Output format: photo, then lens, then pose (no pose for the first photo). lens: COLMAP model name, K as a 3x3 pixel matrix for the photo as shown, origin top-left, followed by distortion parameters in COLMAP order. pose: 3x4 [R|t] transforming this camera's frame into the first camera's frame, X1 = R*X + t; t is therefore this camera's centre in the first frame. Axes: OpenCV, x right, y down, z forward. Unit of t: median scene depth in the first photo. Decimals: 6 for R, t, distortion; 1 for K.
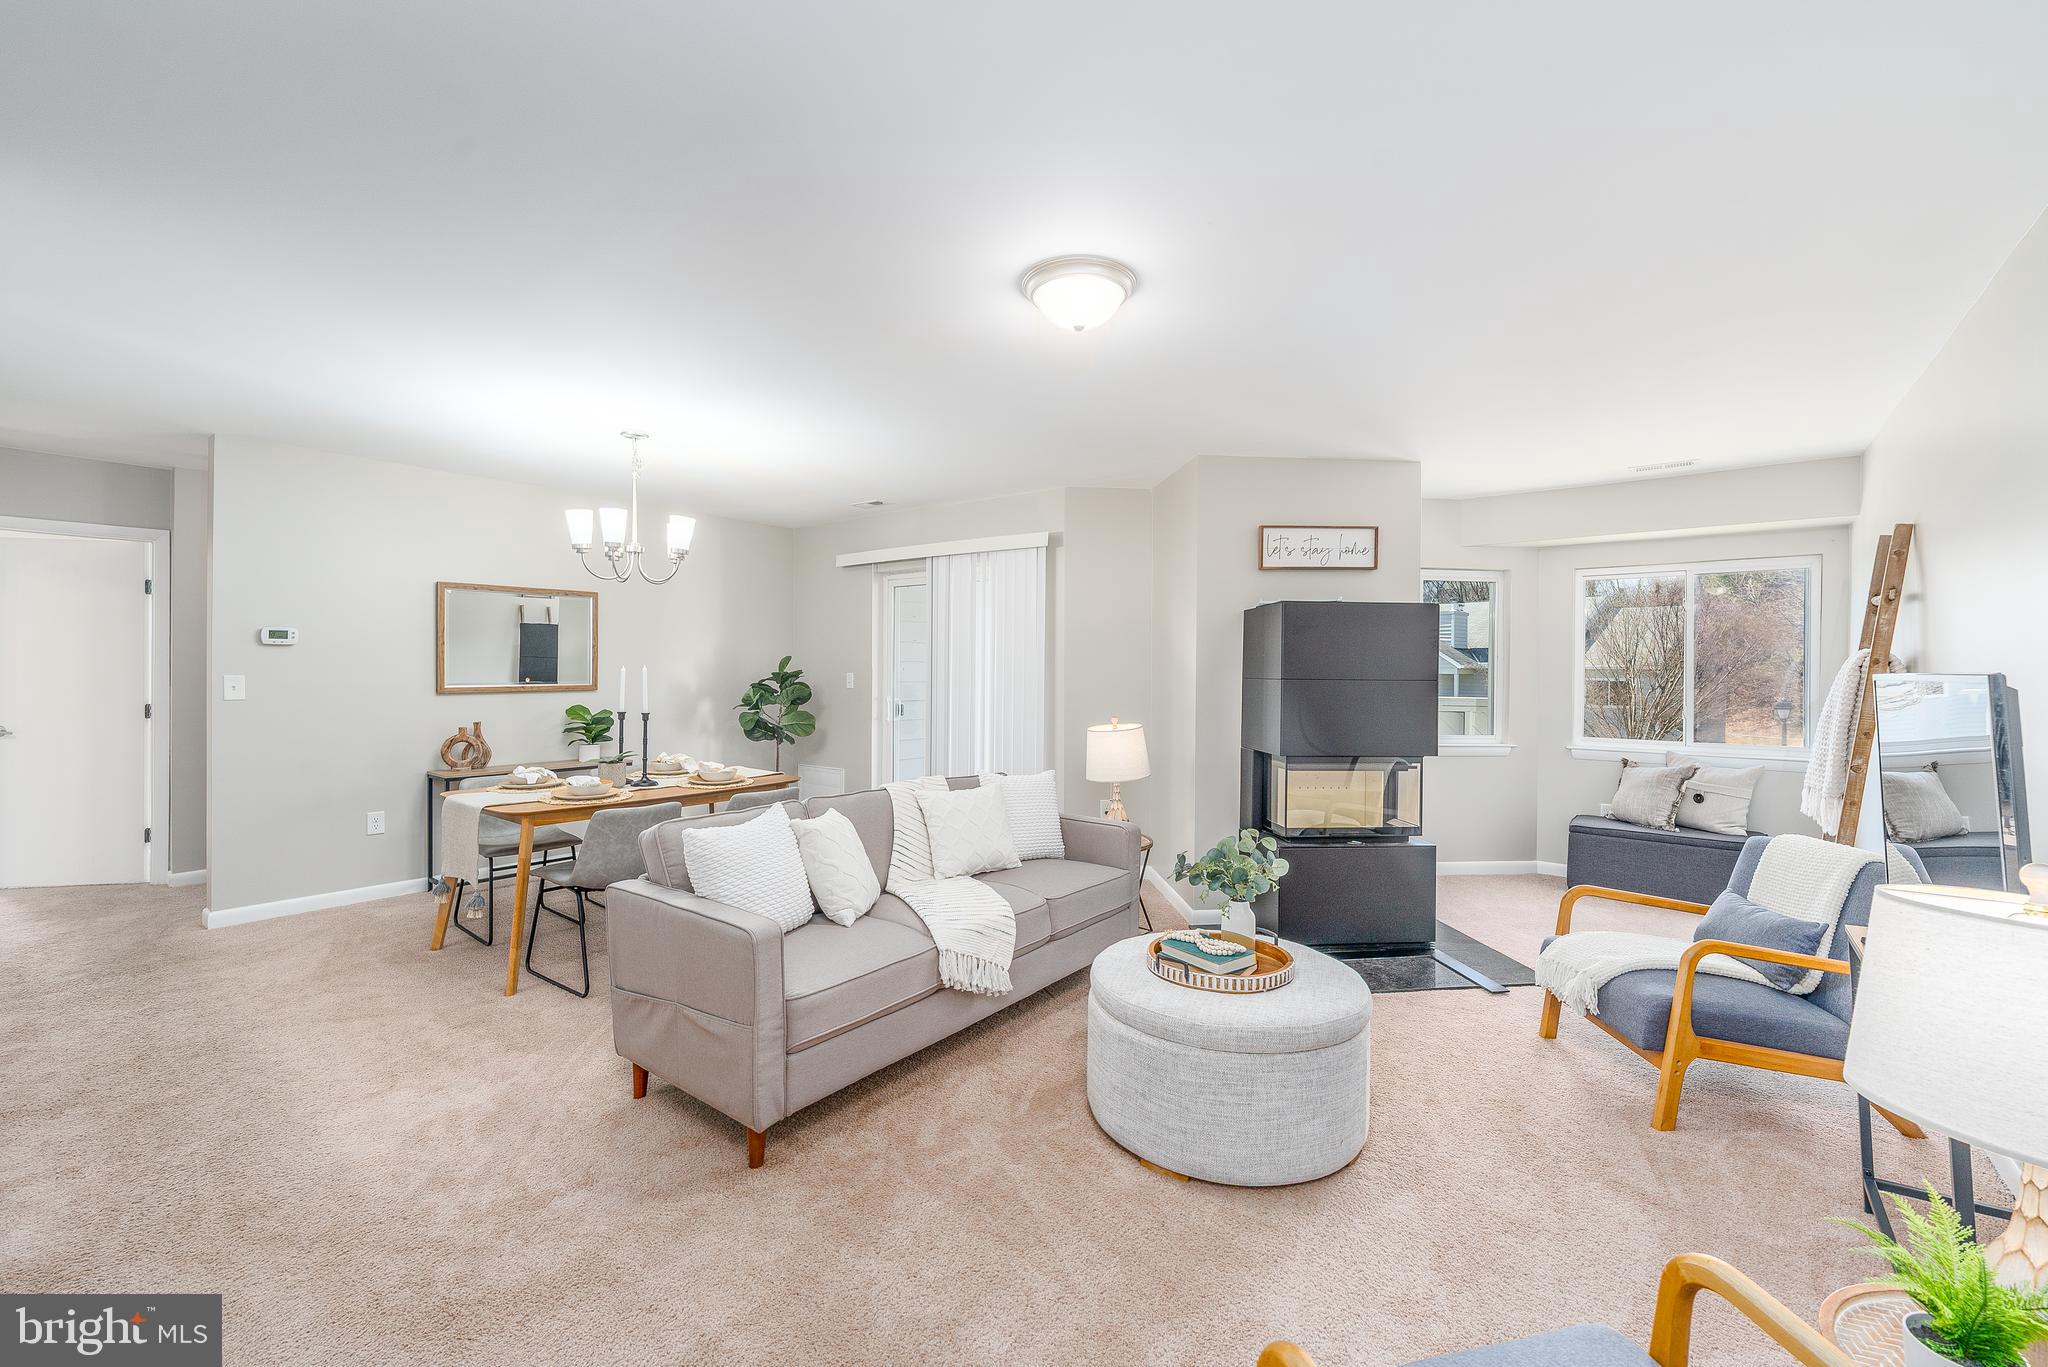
lens RADIAL K [[834.7, 0, 1031.8], [0, 834.7, 666.3], [0, 0, 1]] dist [0.001761, -0.001564]
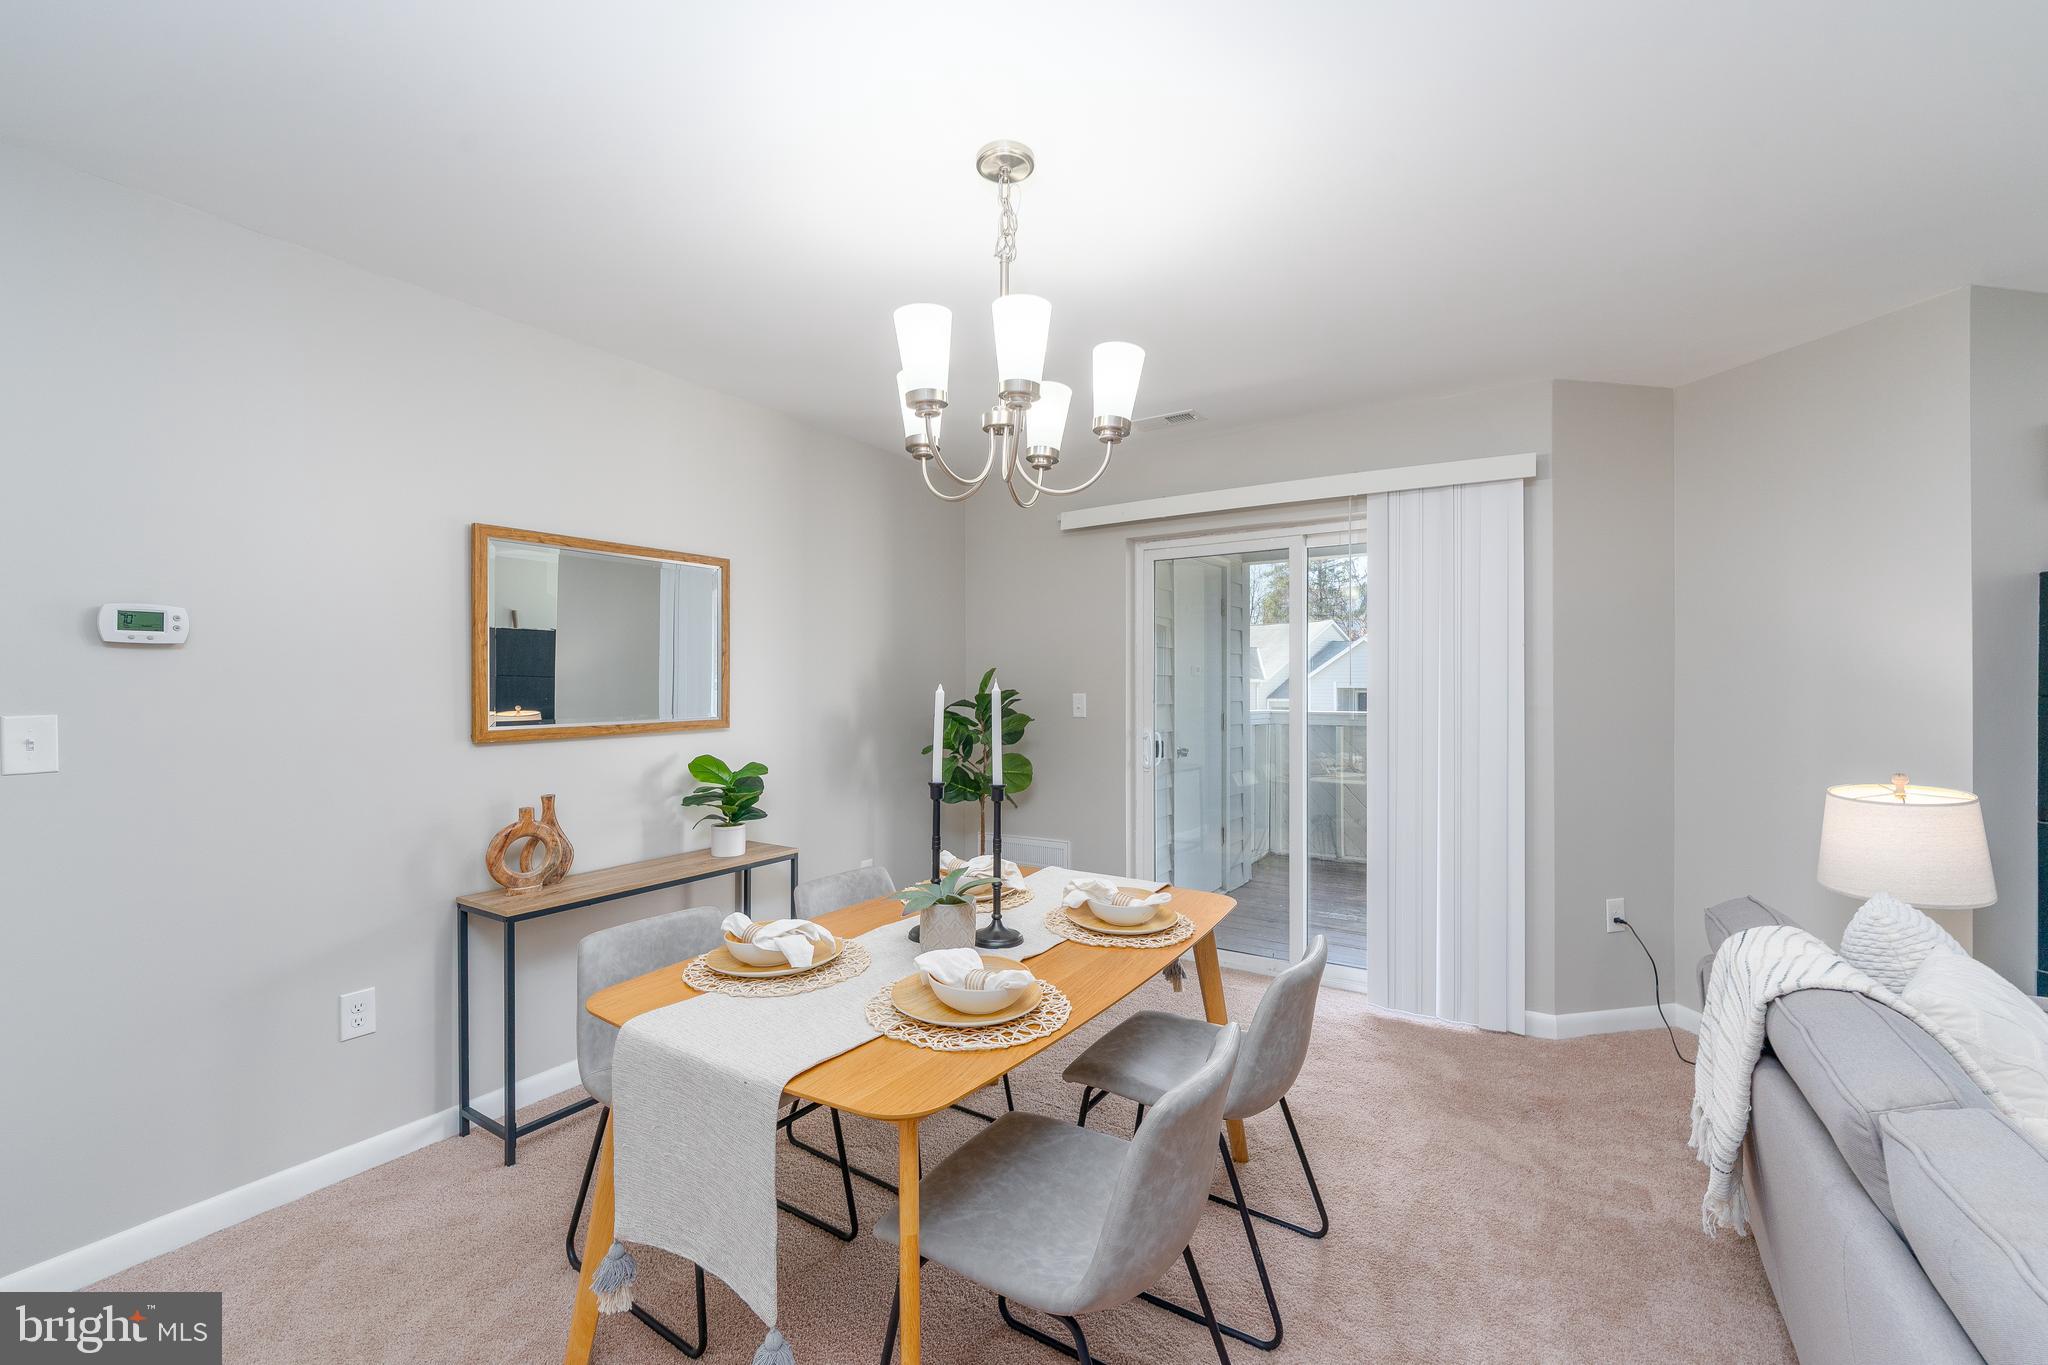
lens RADIAL K [[834.7, 0, 1014.7], [0, 834.7, 678.5], [0, 0, 1]] dist [0.001761, -0.001564]
pose [[0.996090, -0.009555, 0.087824, -0.418693], [0.010158, 0.999928, -0.006417, 0.000005], [-0.087756, 0.007284, 0.996115, 0.452599]]
